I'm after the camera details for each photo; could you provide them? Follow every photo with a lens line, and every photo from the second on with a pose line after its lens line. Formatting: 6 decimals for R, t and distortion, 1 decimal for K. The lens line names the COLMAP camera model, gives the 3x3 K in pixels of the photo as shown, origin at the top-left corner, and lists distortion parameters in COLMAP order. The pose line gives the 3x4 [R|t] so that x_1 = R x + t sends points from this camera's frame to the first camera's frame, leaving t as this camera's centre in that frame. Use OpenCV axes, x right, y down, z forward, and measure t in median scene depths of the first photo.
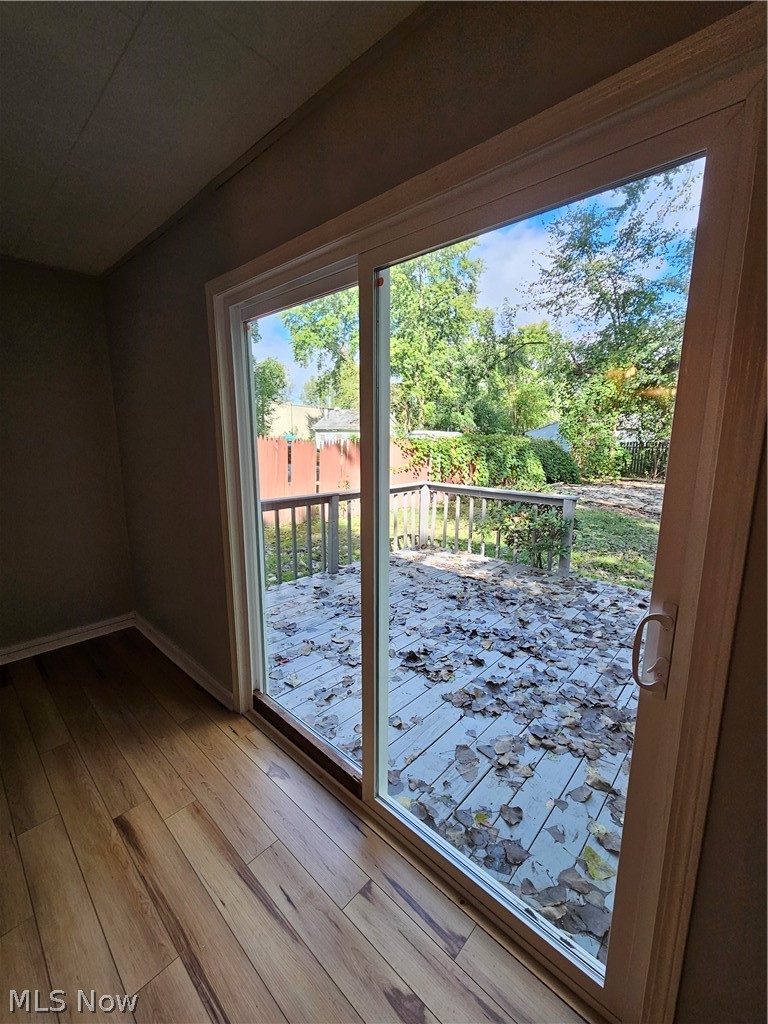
lens RADIAL K [[412.1, 0, 383.7], [0, 412.1, 512.0], [0, 0, 1]] dist [-0.002089, -0.000799]
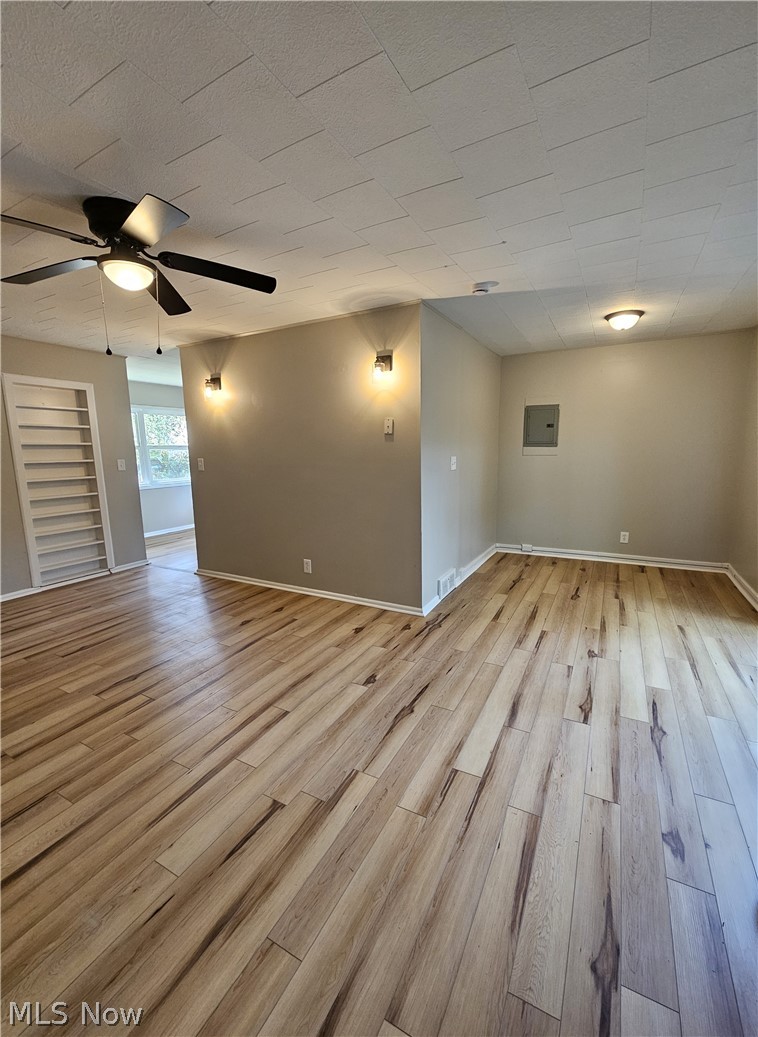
lens RADIAL K [[421.5, 0, 380.3], [0, 421.5, 517.8], [0, 0, 1]] dist [0.000524, -0.000095]
pose [[0.233781, 0.144478, -0.961495, 0.939705], [-0.140636, 0.983523, 0.113593, 0.199397], [0.962064, 0.108665, 0.250248, -1.005977]]
